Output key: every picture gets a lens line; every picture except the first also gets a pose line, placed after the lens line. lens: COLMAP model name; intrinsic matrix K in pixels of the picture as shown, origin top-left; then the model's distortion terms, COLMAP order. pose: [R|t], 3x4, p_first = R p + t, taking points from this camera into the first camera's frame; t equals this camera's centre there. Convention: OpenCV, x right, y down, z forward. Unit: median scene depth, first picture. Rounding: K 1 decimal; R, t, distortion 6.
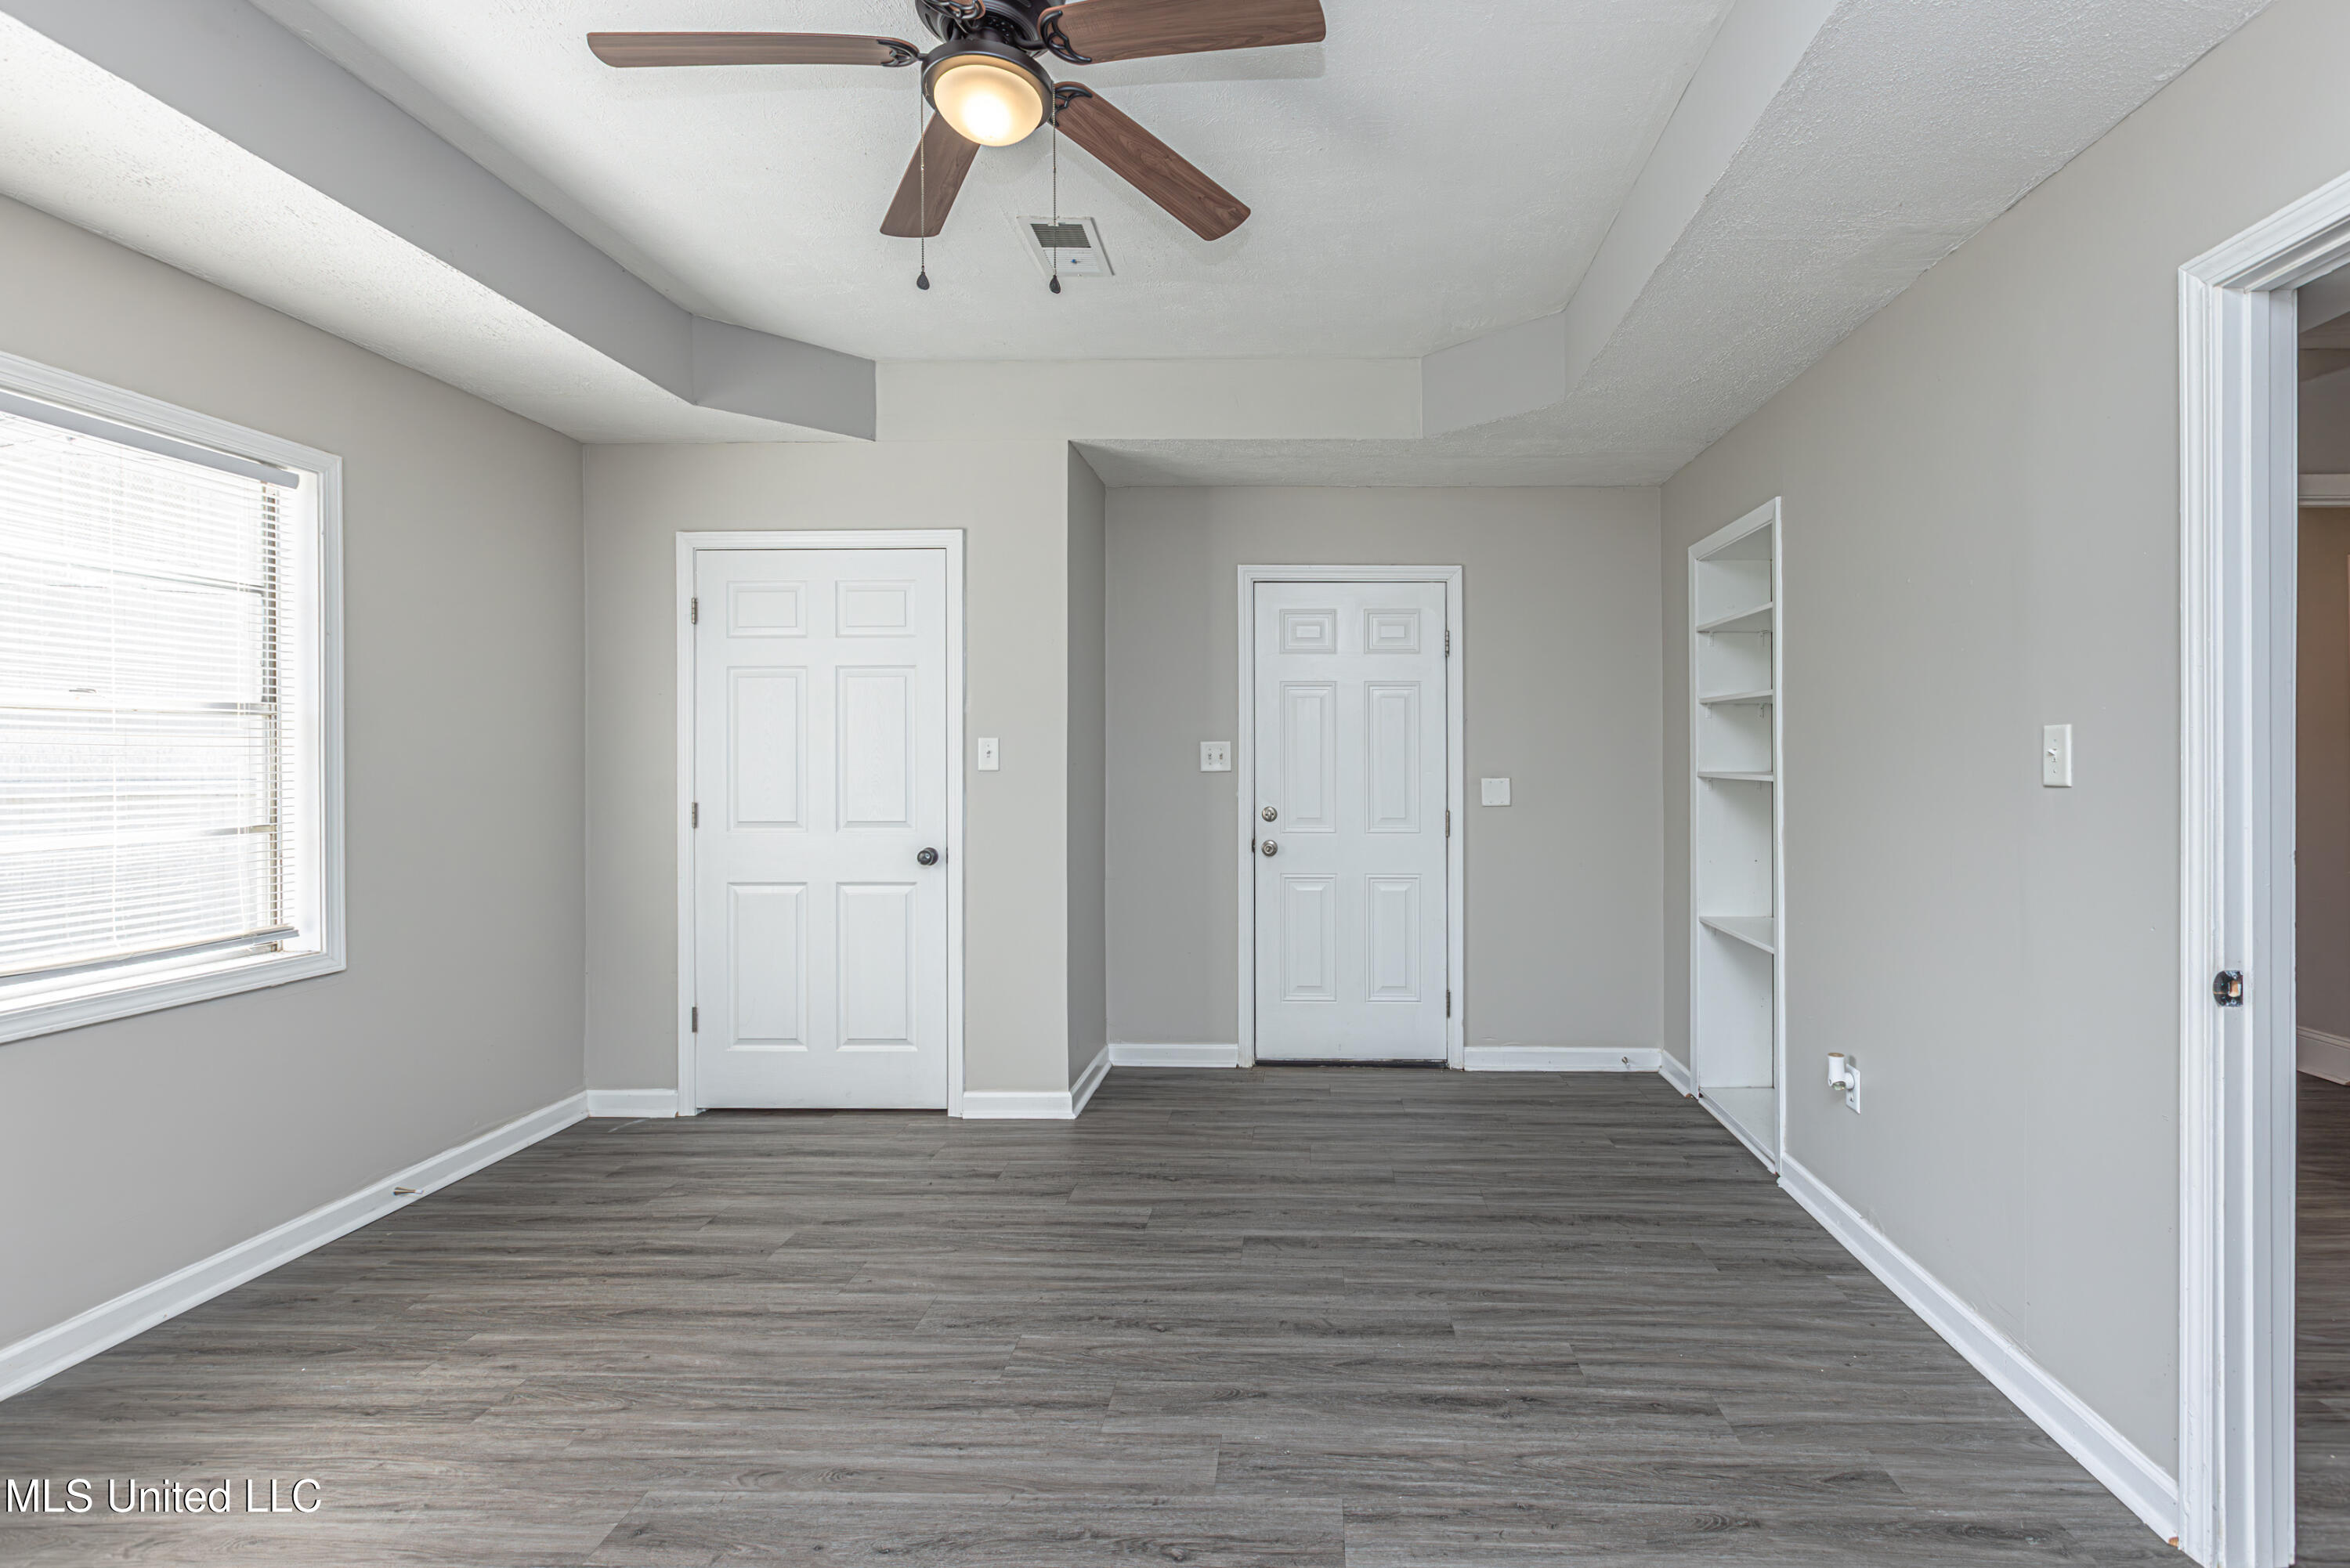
lens RADIAL K [[1068.5, 0, 1265.3], [0, 1068.5, 767.9], [0, 0, 1]] dist [0.002014, -0.001060]
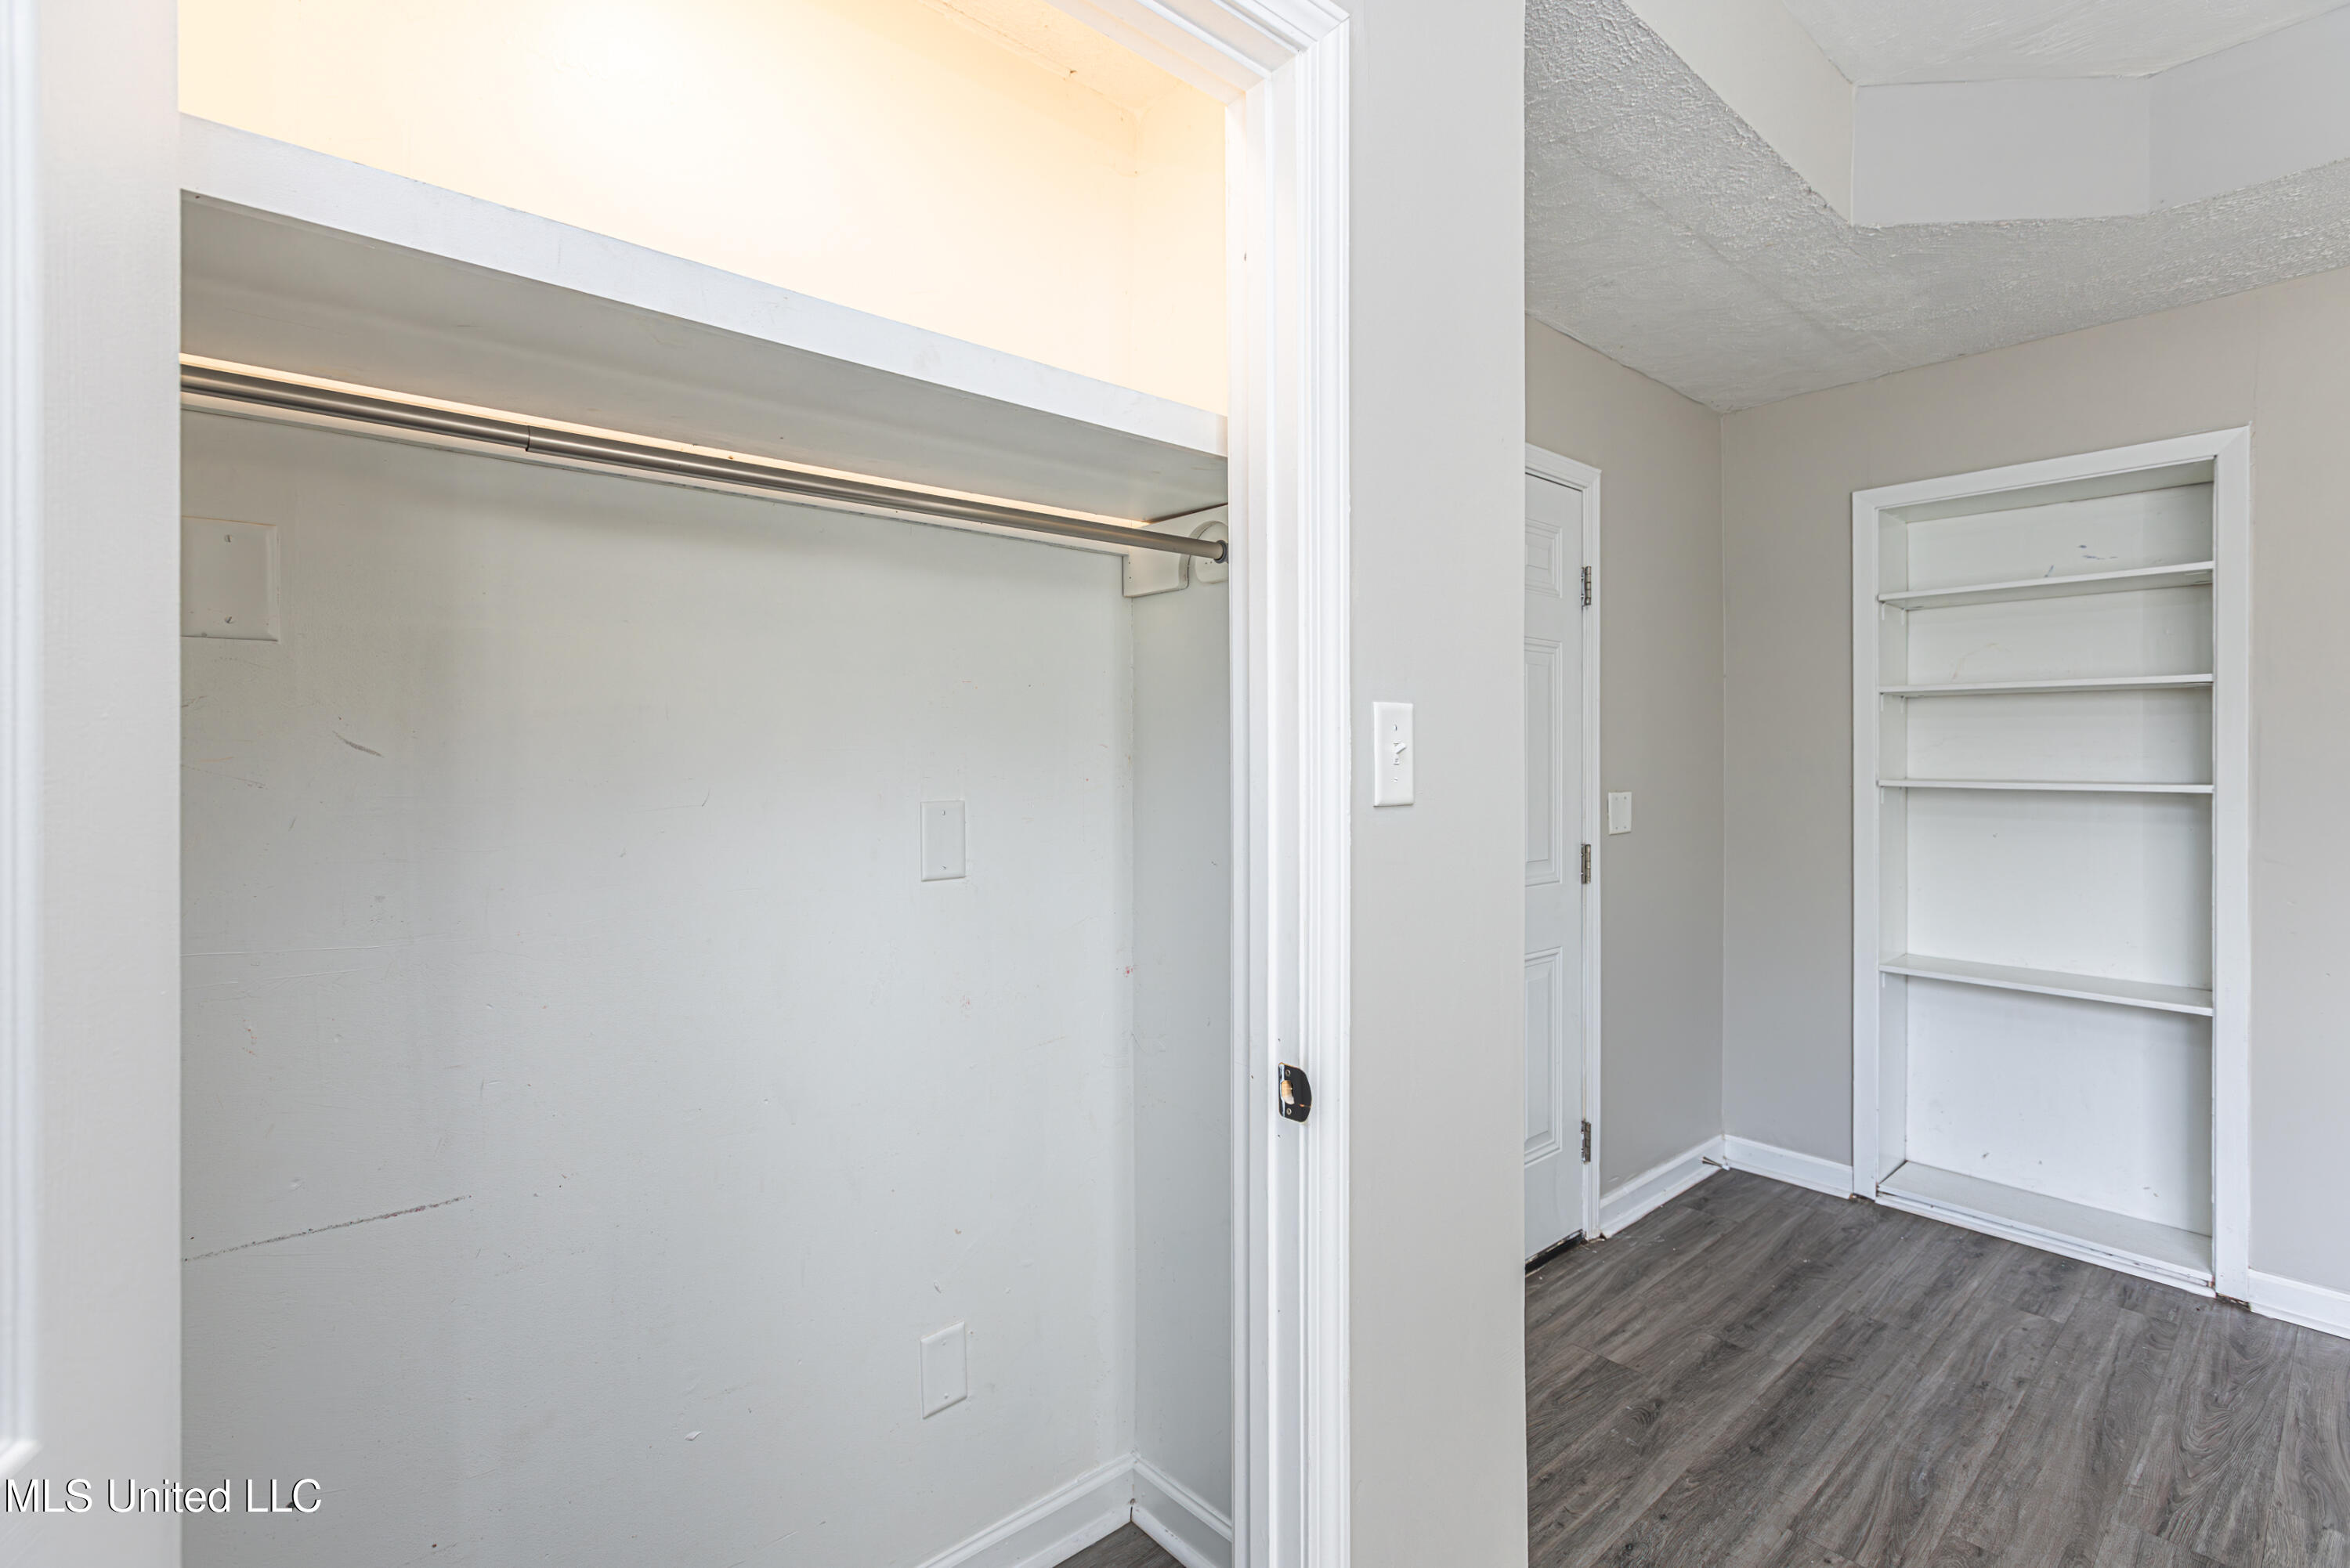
lens RADIAL K [[1068.5, 0, 1162.3], [0, 1068.5, 765.5], [0, 0, 1]] dist [0.002014, -0.001060]
pose [[0.756534, -0.001178, 0.653953, -0.983624], [0.004209, 0.999986, -0.003068, -0.014223], [-0.653941, 0.005074, 0.756529, 1.486855]]
